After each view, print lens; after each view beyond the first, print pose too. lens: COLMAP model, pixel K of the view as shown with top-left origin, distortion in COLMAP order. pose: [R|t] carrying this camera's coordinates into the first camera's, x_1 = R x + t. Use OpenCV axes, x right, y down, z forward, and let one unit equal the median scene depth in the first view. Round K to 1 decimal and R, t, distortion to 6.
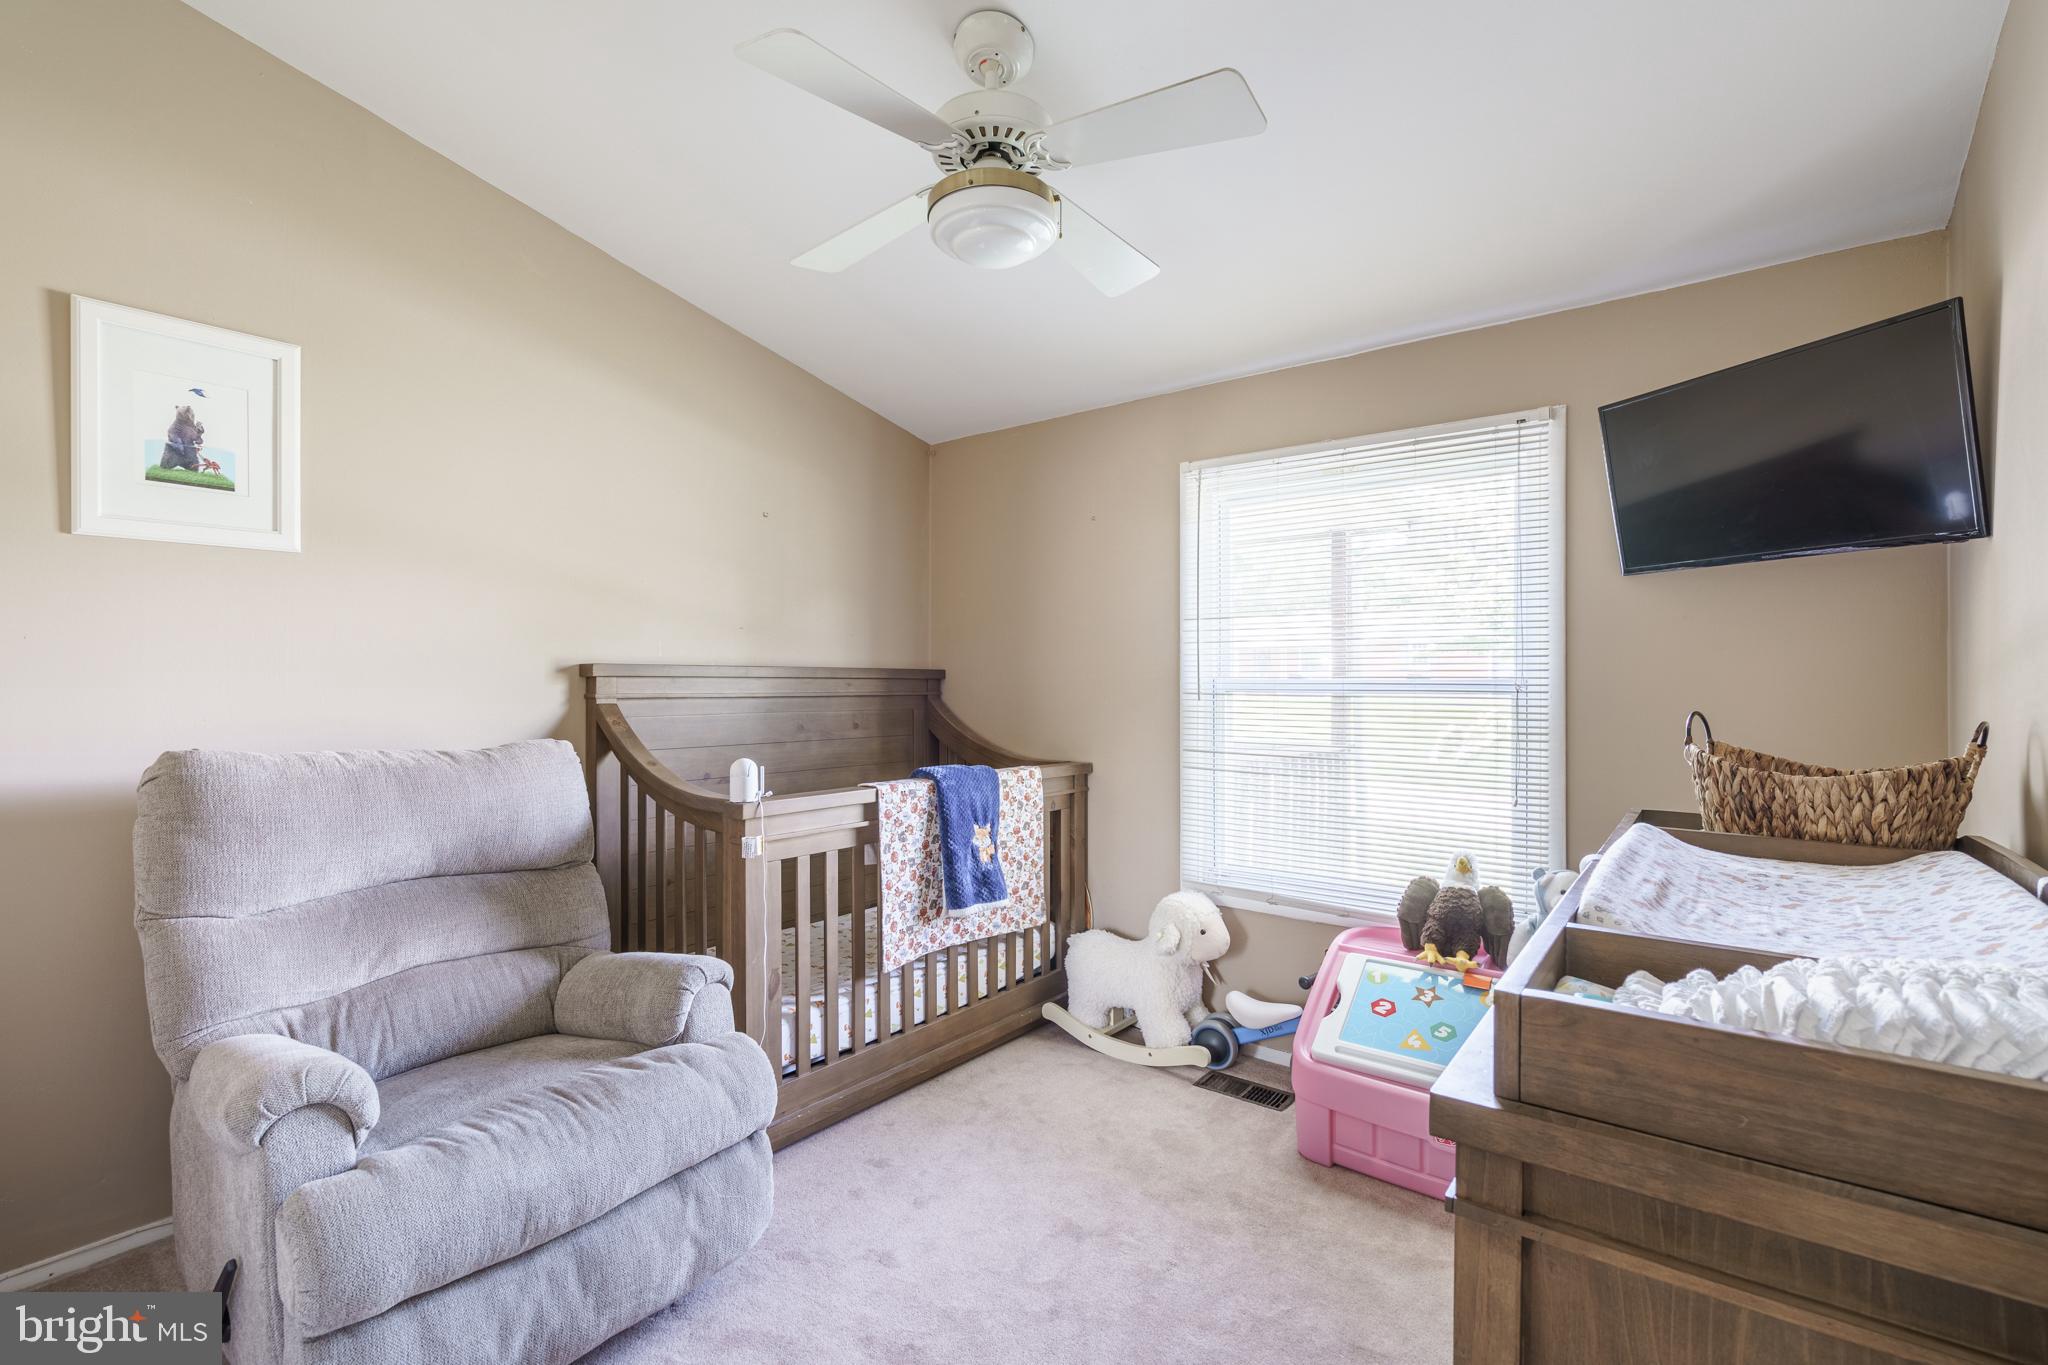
lens RADIAL K [[942.8, 0, 1018.7], [0, 942.8, 681.8], [0, 0, 1]] dist [-0.005090, 0.001625]
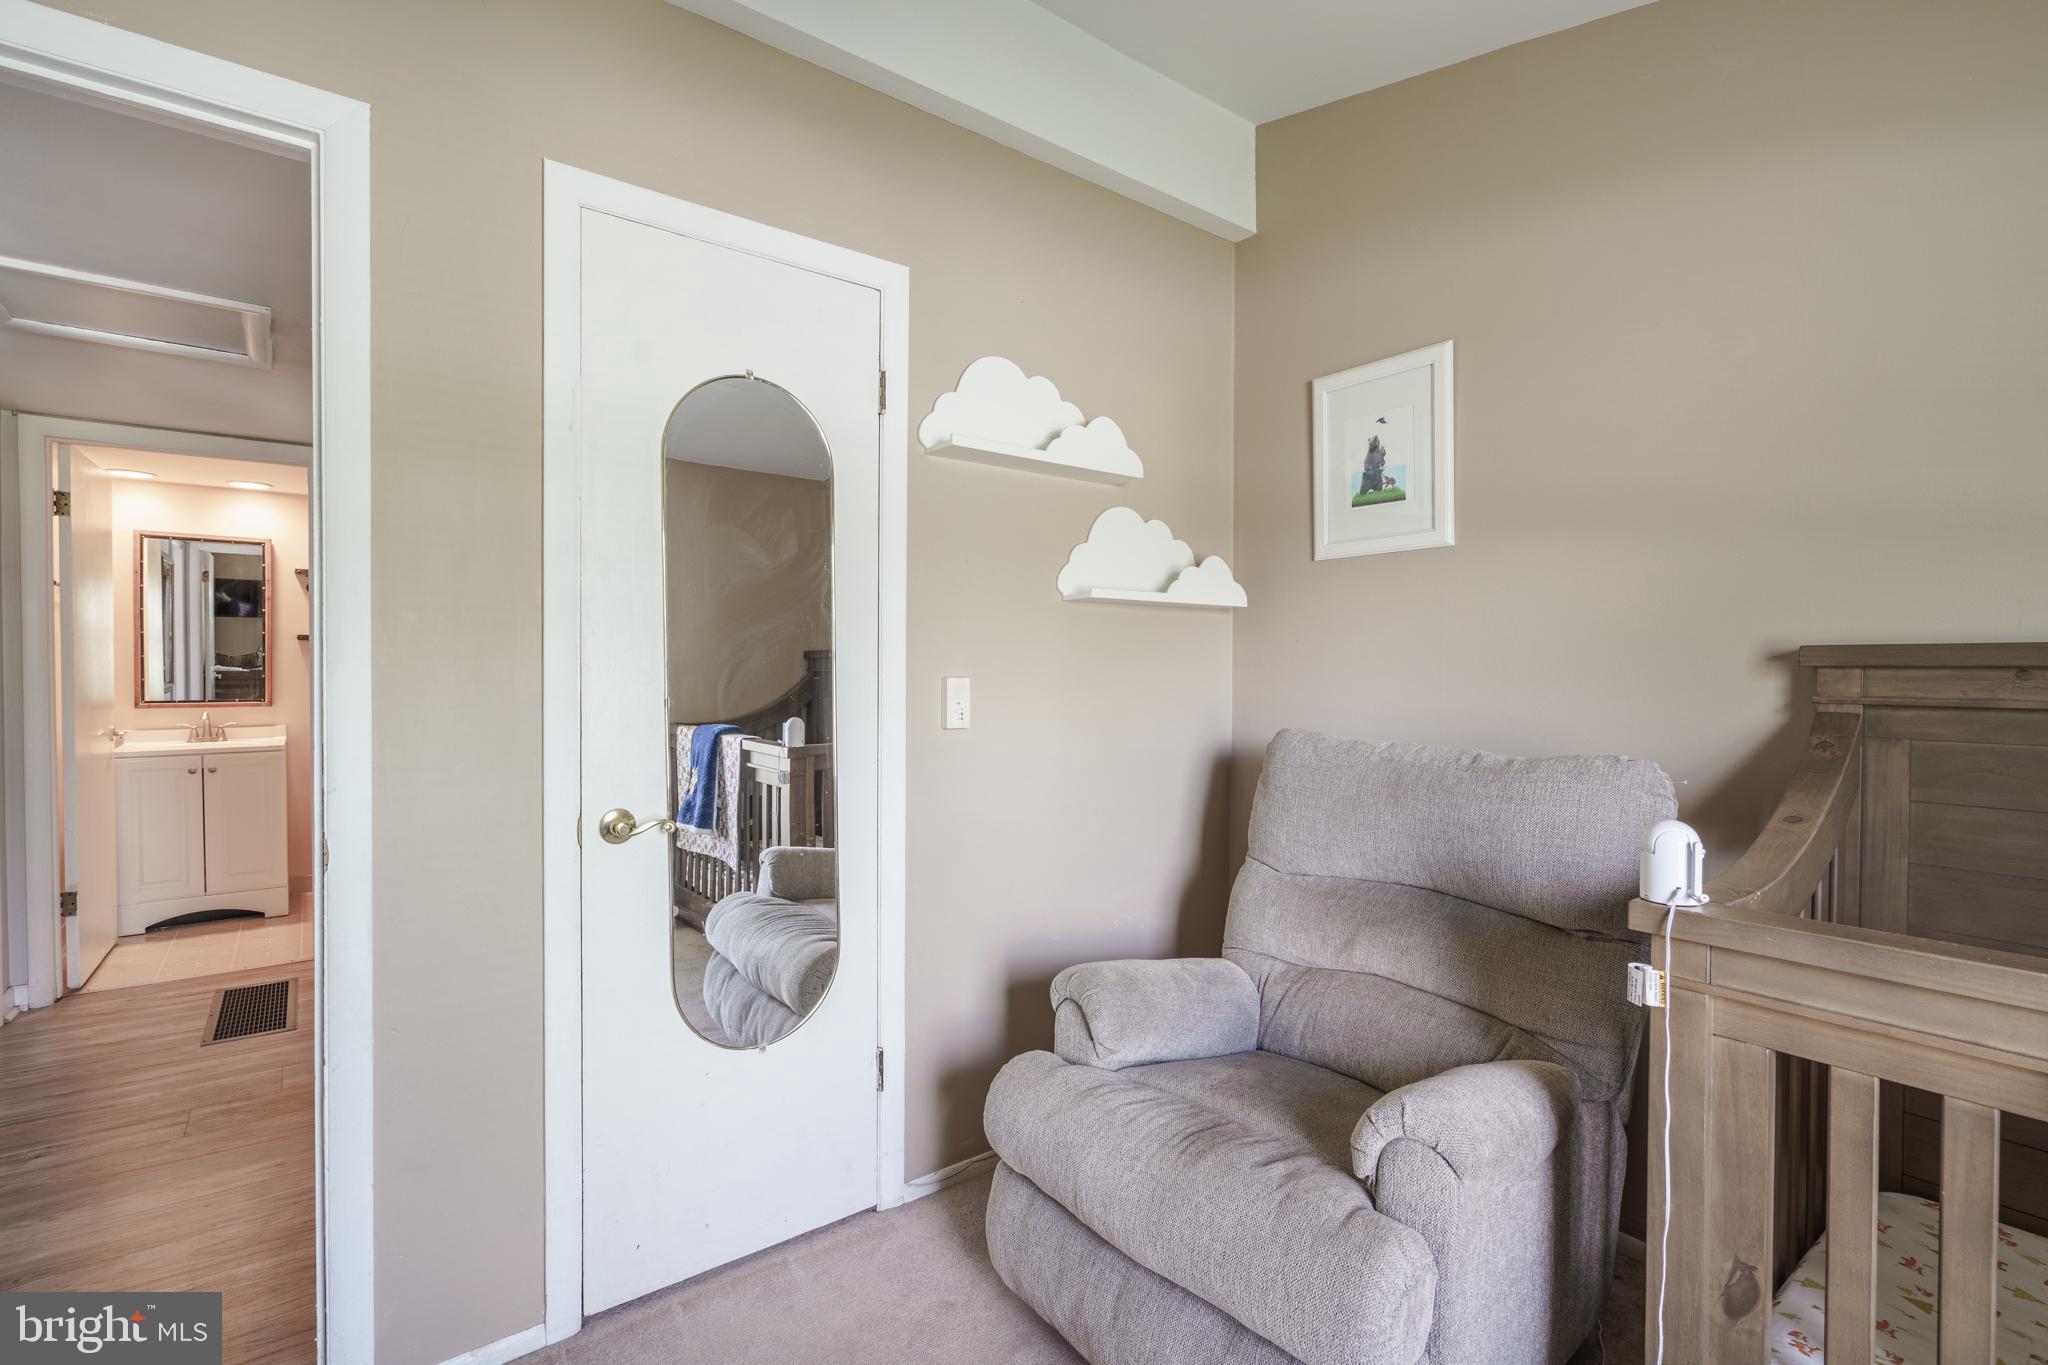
lens RADIAL K [[942.8, 0, 1018.5], [0, 942.8, 679.2], [0, 0, 1]] dist [-0.005090, 0.001625]
pose [[-0.250099, 0.015153, -0.968102, 0.354227], [-0.000211, 0.999877, 0.015705, -0.010292], [0.968220, 0.004133, -0.250065, 0.854839]]
